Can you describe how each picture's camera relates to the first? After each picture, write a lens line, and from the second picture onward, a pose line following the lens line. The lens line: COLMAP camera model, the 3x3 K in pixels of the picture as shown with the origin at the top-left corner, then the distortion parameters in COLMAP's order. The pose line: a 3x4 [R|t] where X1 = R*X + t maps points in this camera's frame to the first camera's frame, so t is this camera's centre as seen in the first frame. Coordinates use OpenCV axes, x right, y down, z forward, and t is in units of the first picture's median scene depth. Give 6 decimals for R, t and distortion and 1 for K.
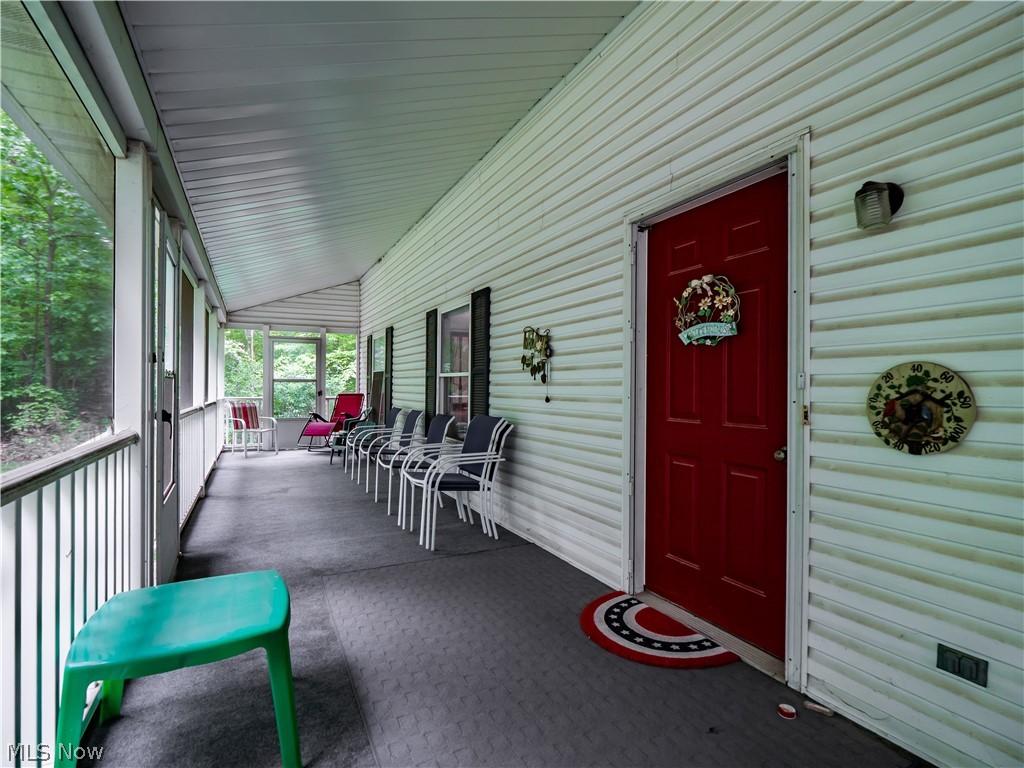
lens RADIAL K [[500.7, 0, 520.2], [0, 500.7, 386.9], [0, 0, 1]] dist [-0.006243, -0.001884]
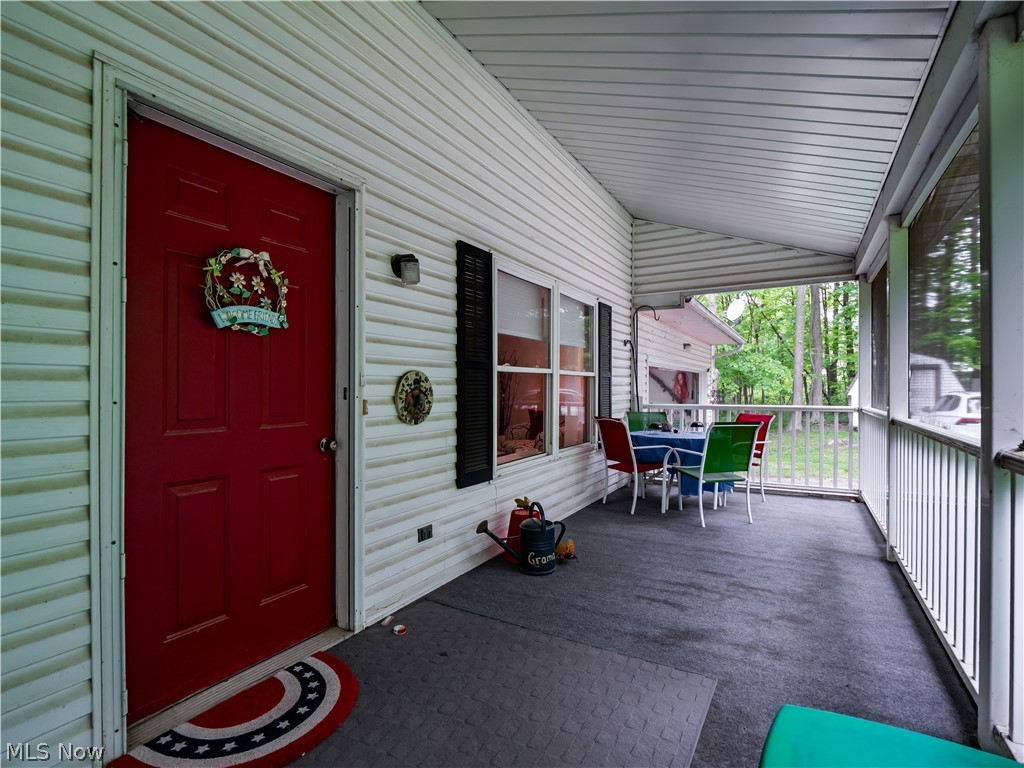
lens RADIAL K [[500.7, 0, 520.6], [0, 500.7, 386.1], [0, 0, 1]] dist [-0.006243, -0.001884]
pose [[-0.529951, -0.006495, 0.848003, -0.630645], [-0.007430, 0.999968, 0.003016, -0.003171], [-0.847996, -0.004702, -0.529982, 1.190446]]
